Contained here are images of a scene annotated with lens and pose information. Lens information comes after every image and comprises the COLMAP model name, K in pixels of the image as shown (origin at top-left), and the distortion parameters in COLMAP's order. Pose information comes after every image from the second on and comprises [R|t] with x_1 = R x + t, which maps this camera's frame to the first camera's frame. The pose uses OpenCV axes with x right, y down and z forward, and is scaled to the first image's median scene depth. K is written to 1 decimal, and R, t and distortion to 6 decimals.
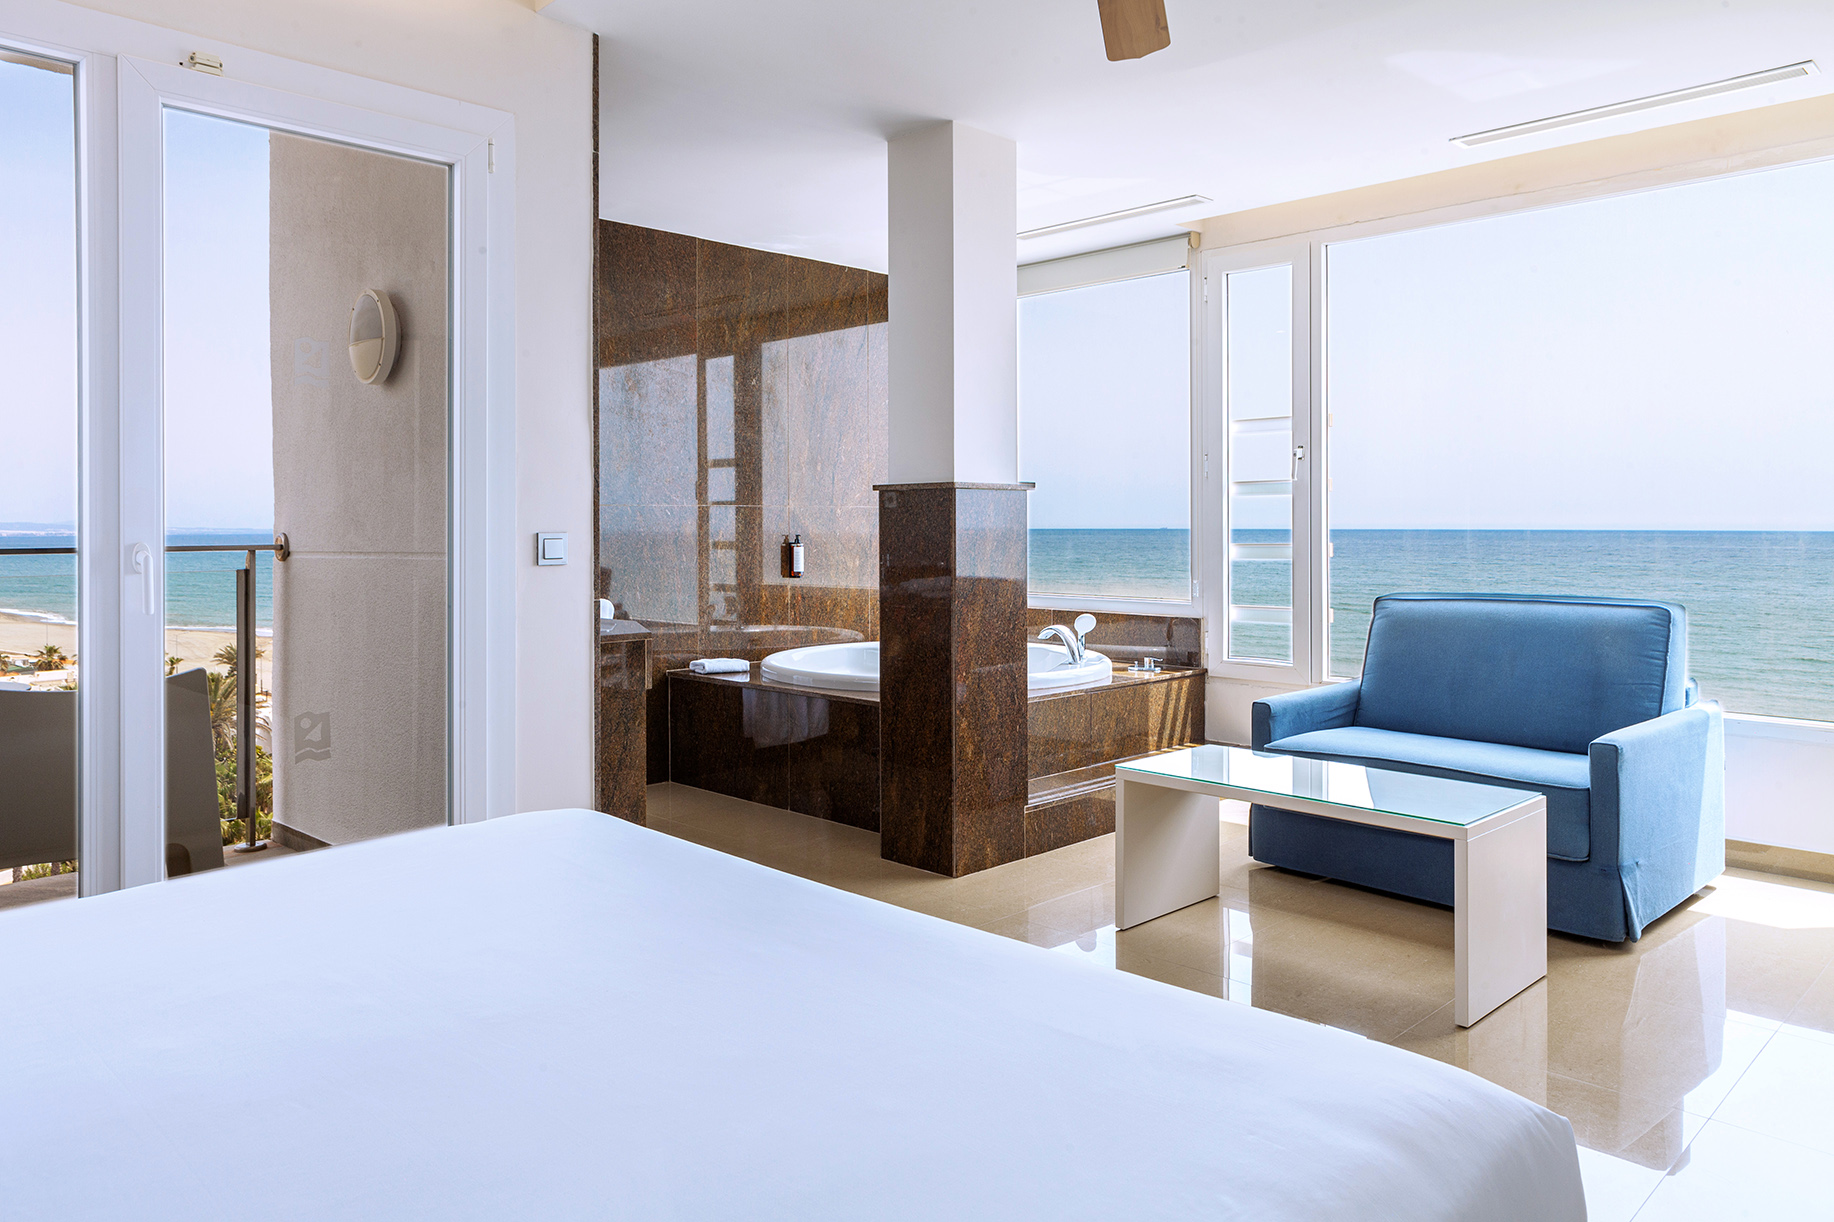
lens RADIAL K [[1274.1, 0, 930.6], [0, 1274.1, 507.8], [0, 0, 1]] dist [-0.008561, 0.008347]
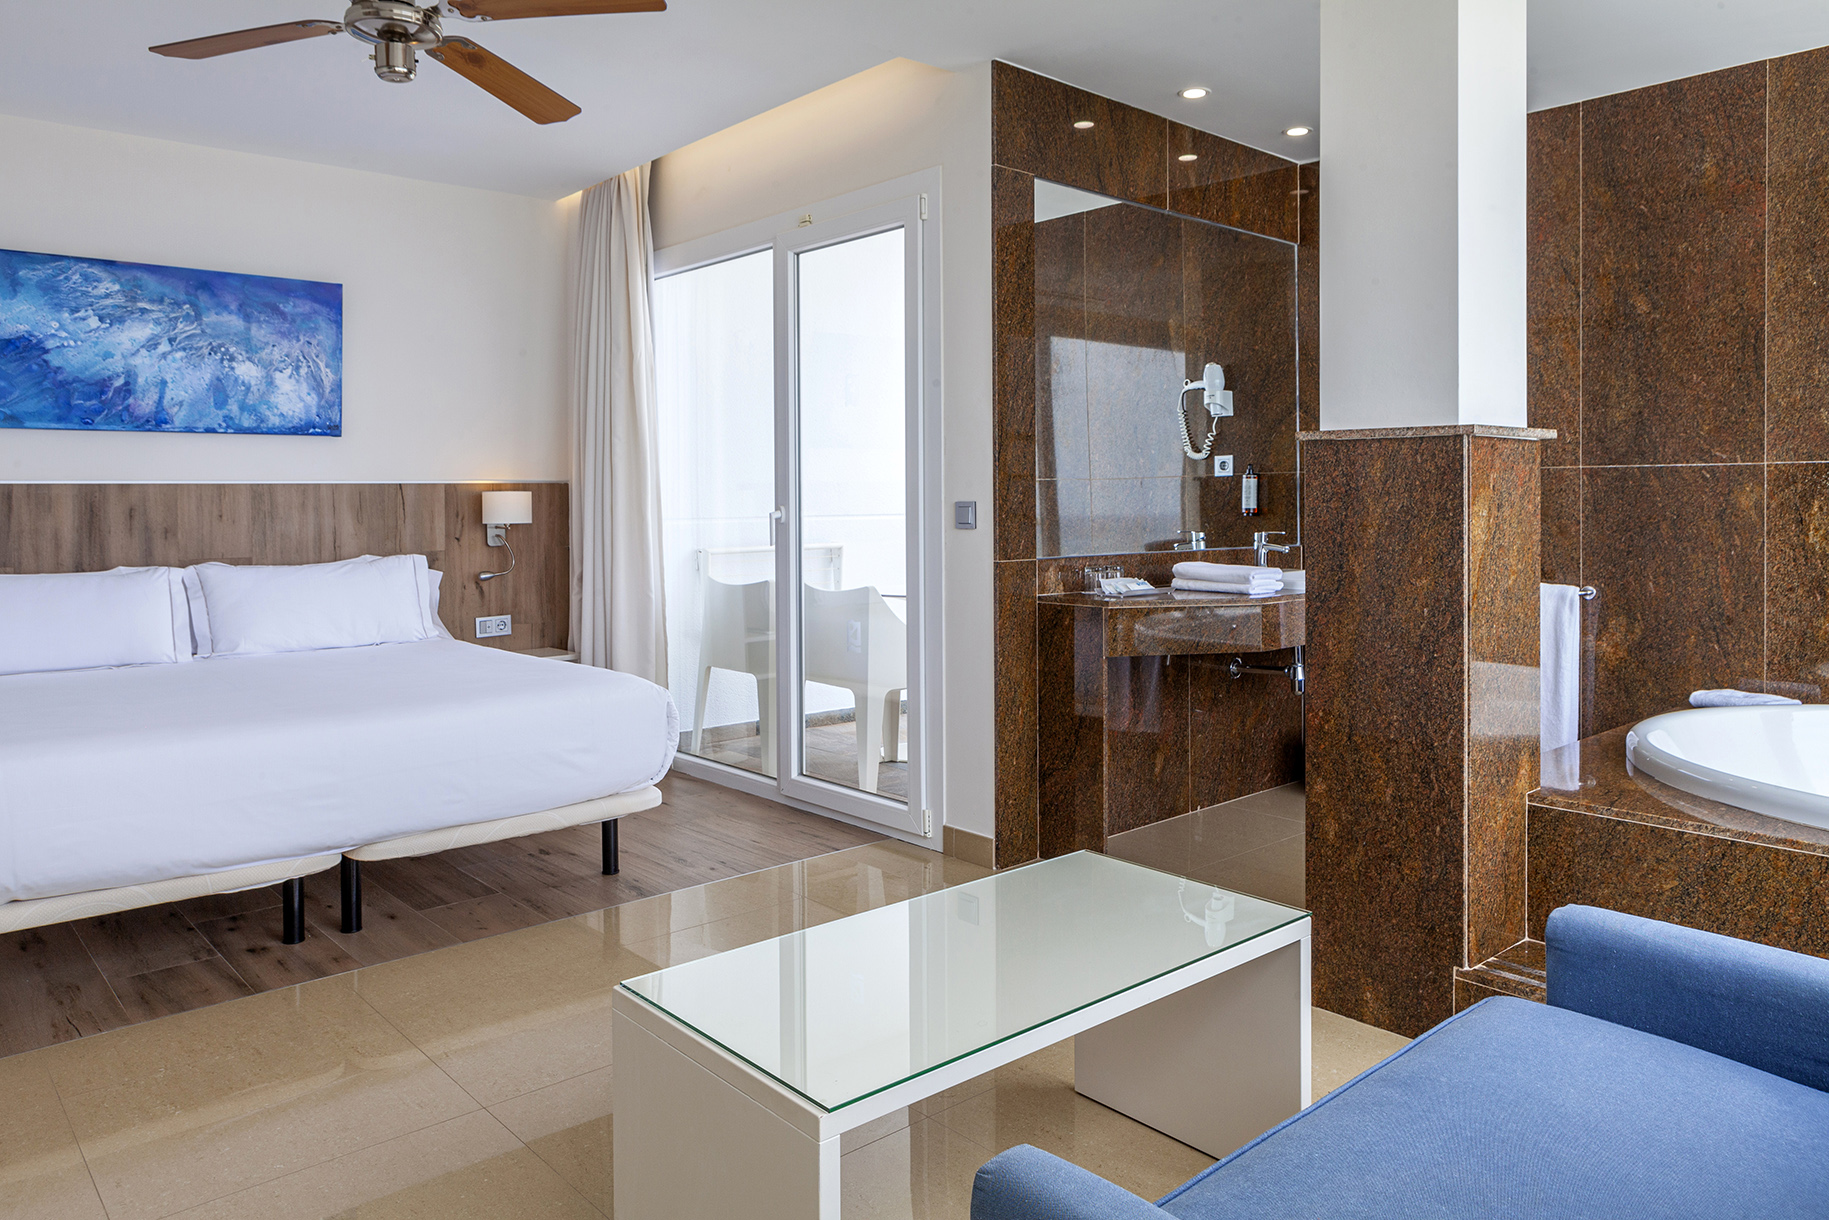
lens RADIAL K [[1270.6, 0, 928.1], [0, 1270.6, 507.1], [0, 0, 1]] dist [-0.008561, 0.008347]
pose [[-0.047798, 0.016813, -0.998716, 0.527602], [0.011987, 0.999796, 0.016257, 0.005166], [0.998785, -0.011195, -0.047990, 0.611954]]
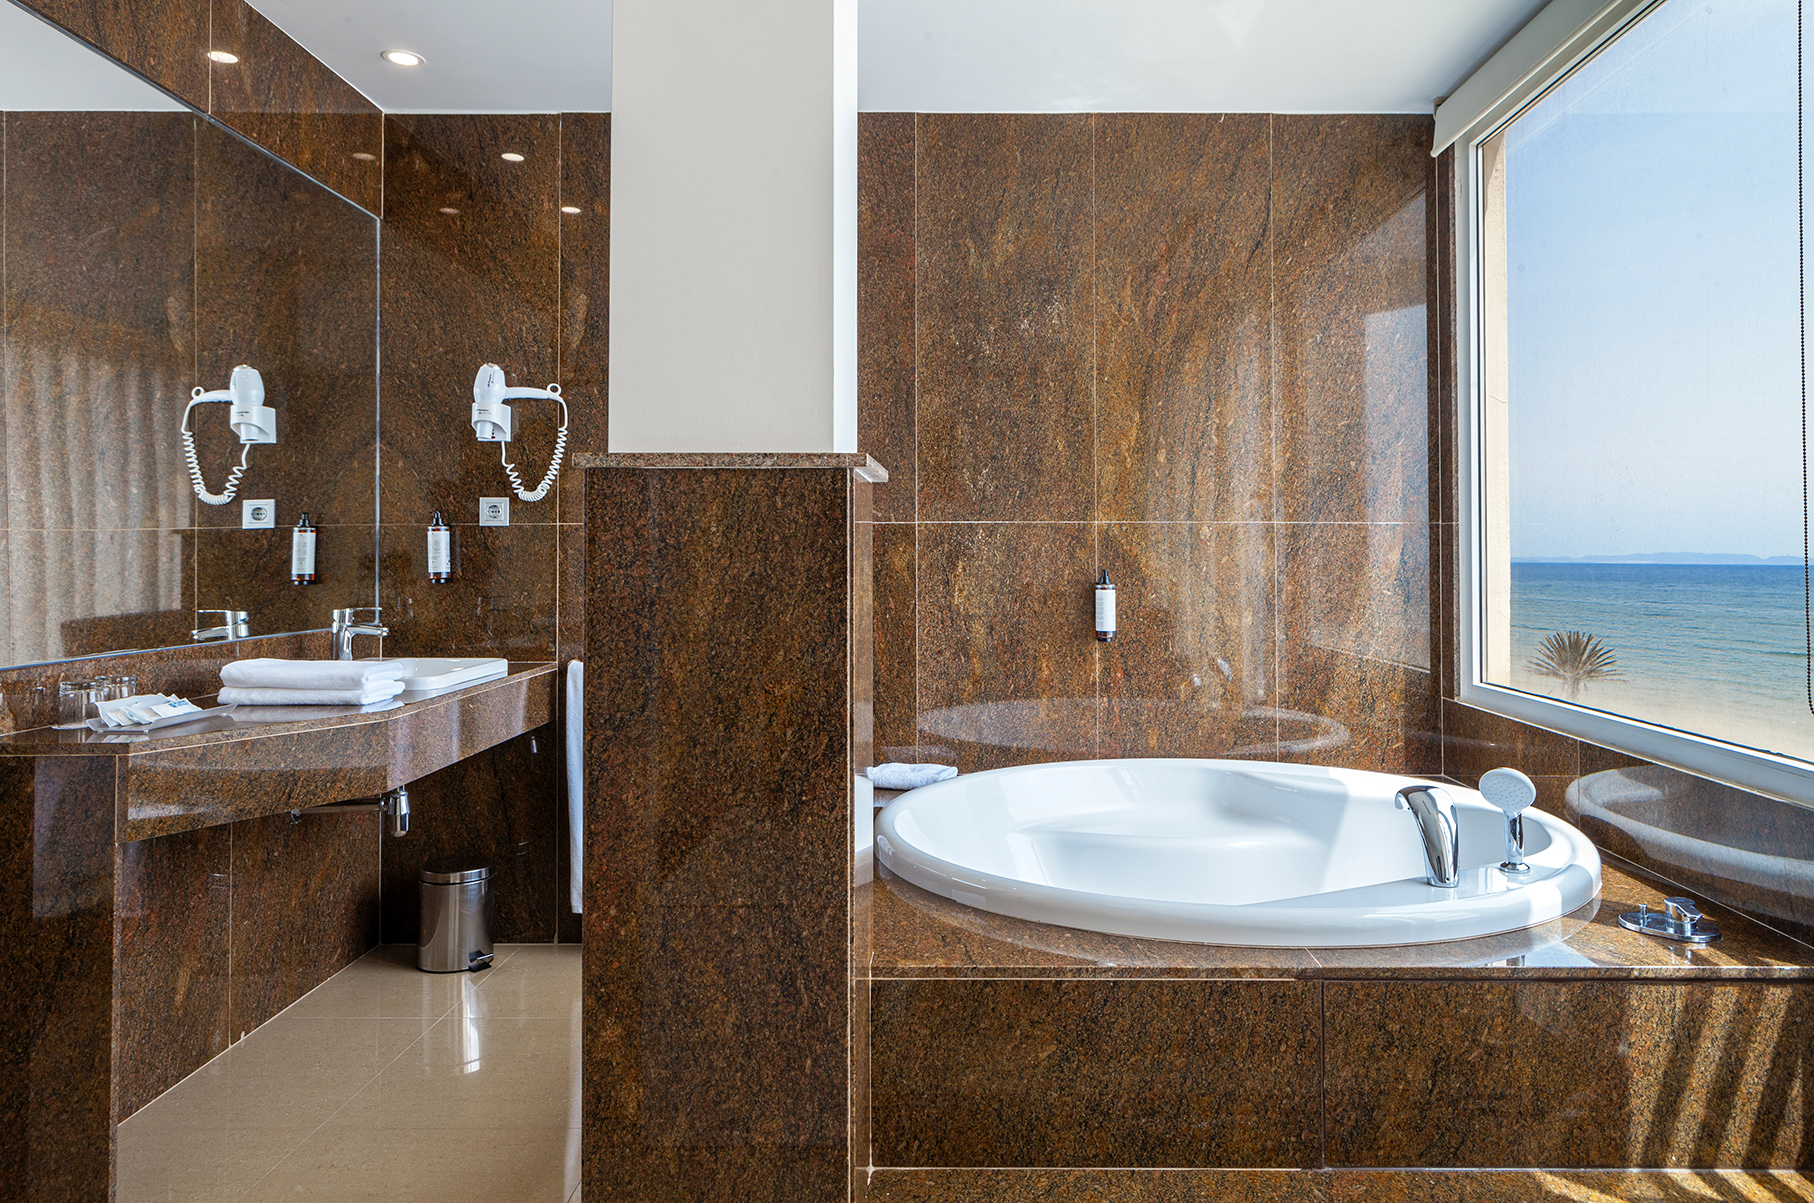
lens RADIAL K [[1256.9, 0, 967.3], [0, 1256.9, 519.6], [0, 0, 1]] dist [0.003169, 0.005313]
pose [[0.702596, -0.012271, -0.711483, 0.299871], [0.002651, 0.999889, -0.014627, 0.006071], [0.711584, 0.008391, 0.702551, 0.587348]]
